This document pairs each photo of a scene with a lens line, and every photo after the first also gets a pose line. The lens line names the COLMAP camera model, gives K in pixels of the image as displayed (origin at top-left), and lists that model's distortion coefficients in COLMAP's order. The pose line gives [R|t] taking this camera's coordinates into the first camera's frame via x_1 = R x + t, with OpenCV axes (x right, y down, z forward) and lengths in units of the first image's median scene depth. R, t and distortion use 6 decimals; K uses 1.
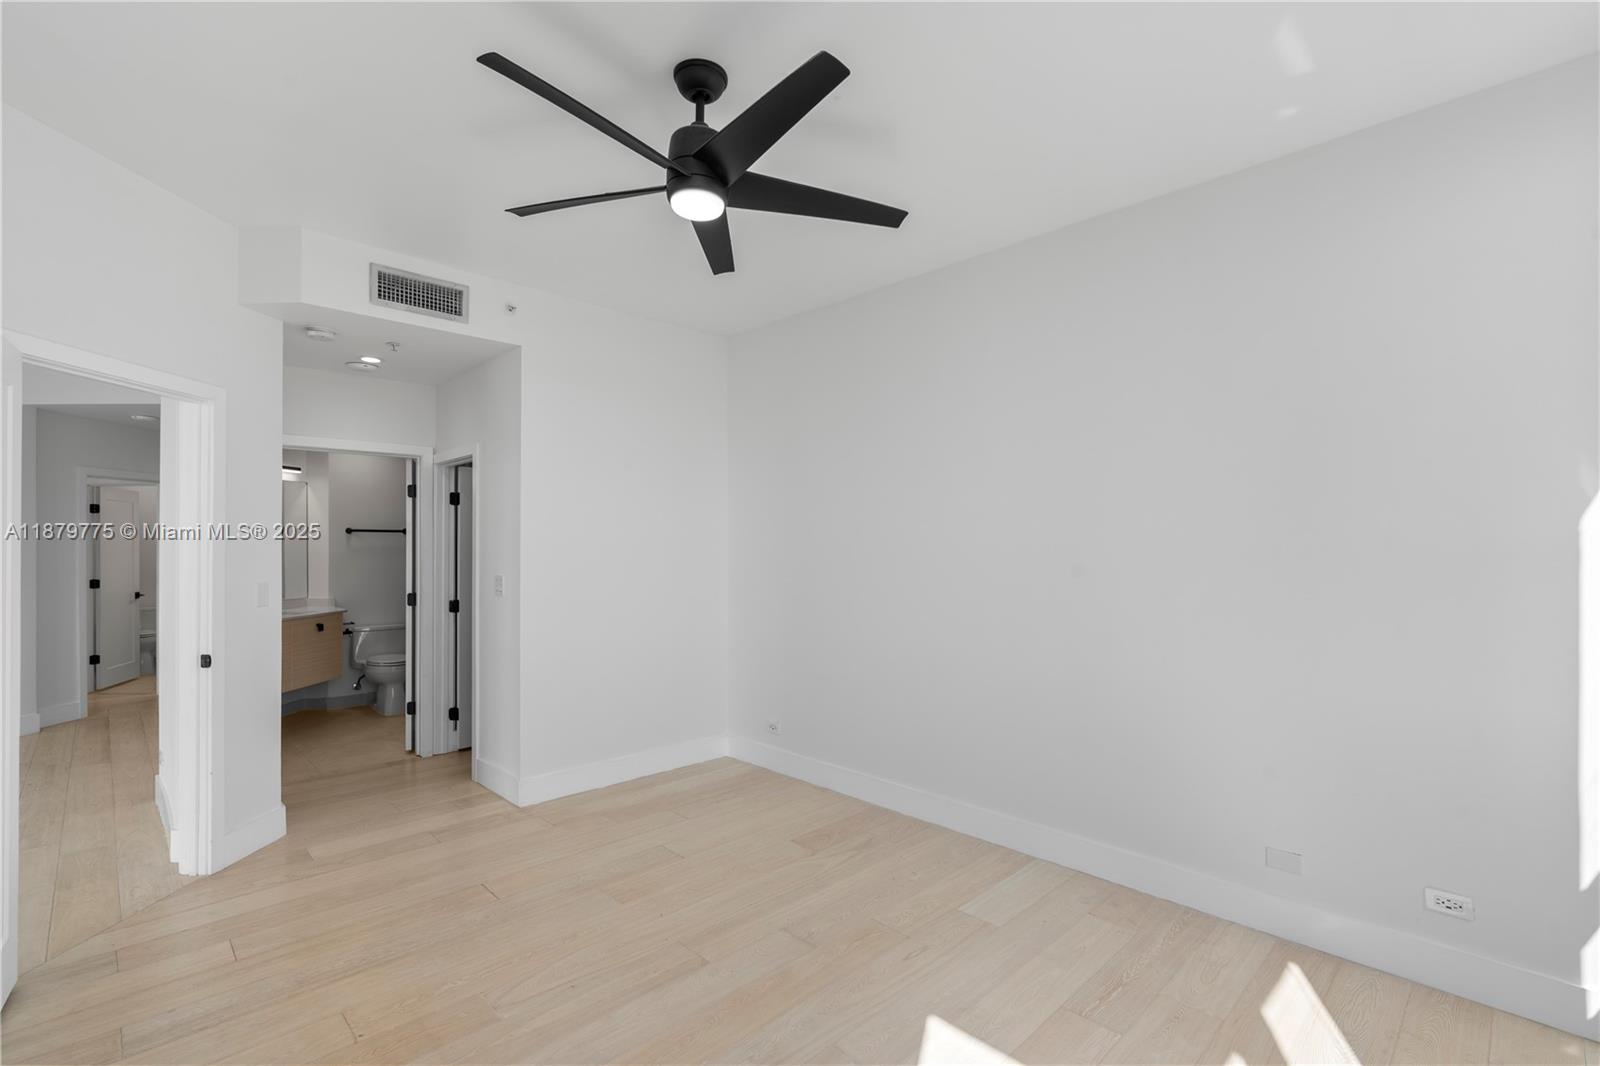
lens RADIAL K [[732.8, 0, 808.6], [0, 732.8, 542.8], [0, 0, 1]] dist [-0.005847, 0.001855]
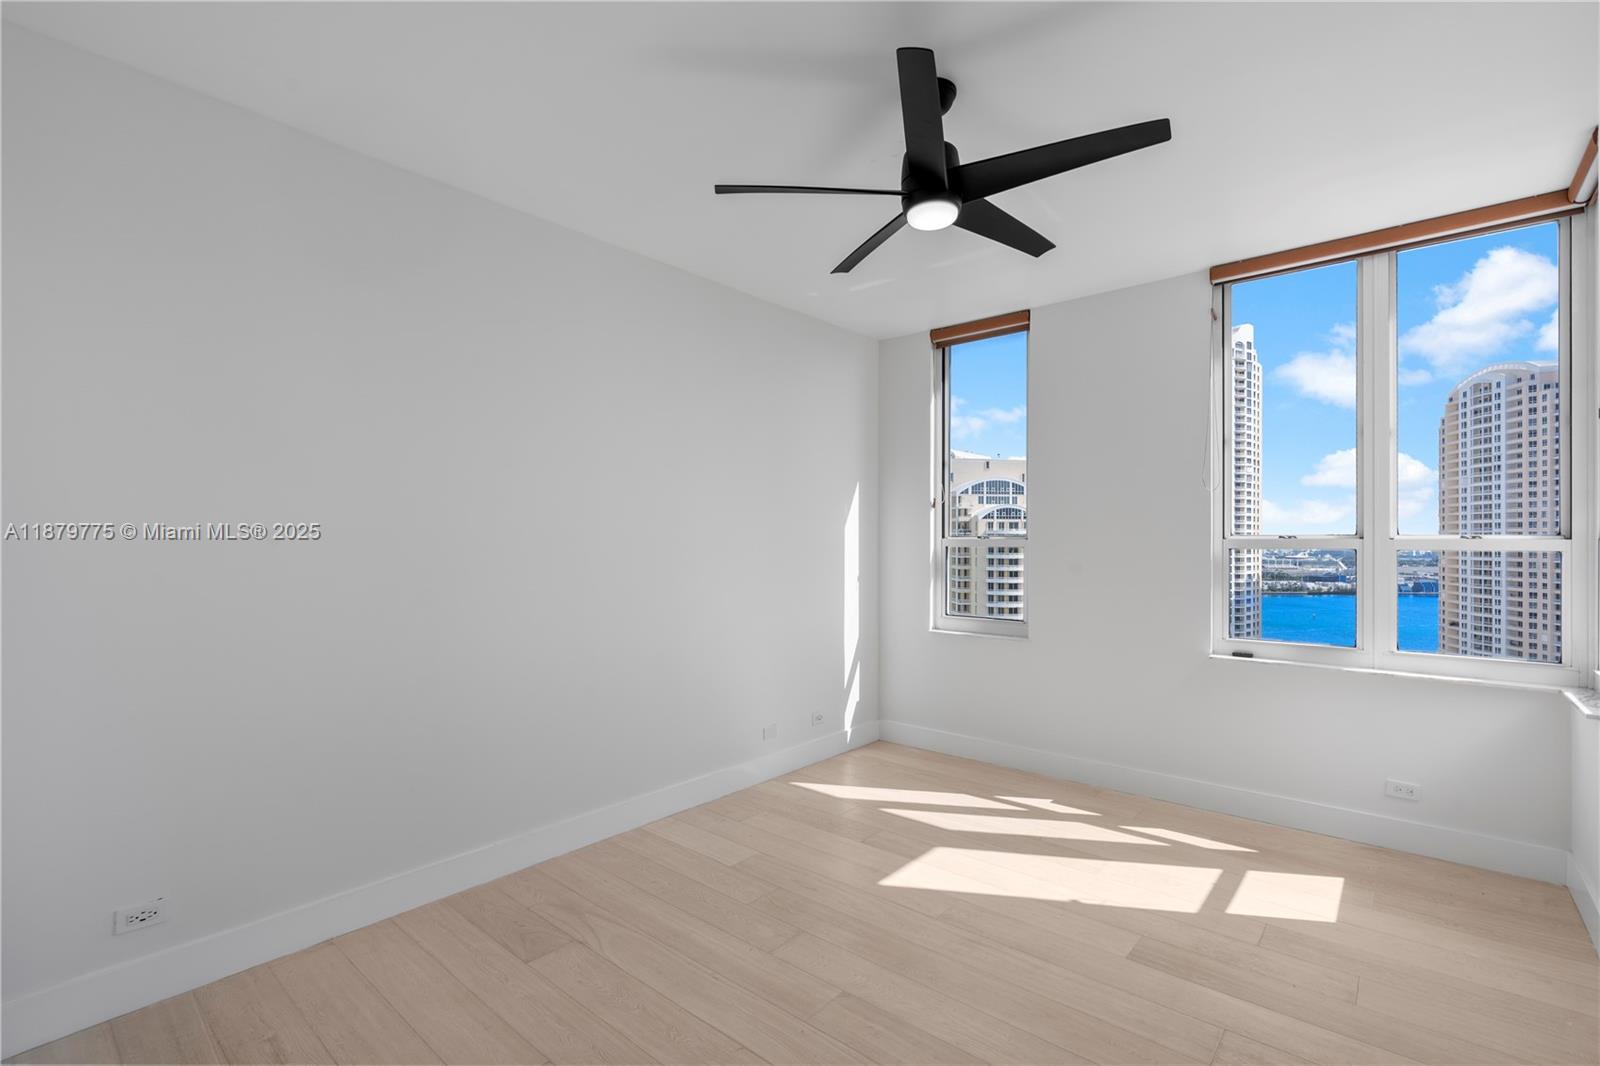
lens RADIAL K [[732.8, 0, 790.8], [0, 732.8, 538.1], [0, 0, 1]] dist [-0.005847, 0.001855]
pose [[-0.104995, 0.010585, 0.994416, -0.865620], [-0.011121, 0.999868, -0.011818, 0.007987], [-0.994411, -0.012300, -0.104863, 0.958082]]
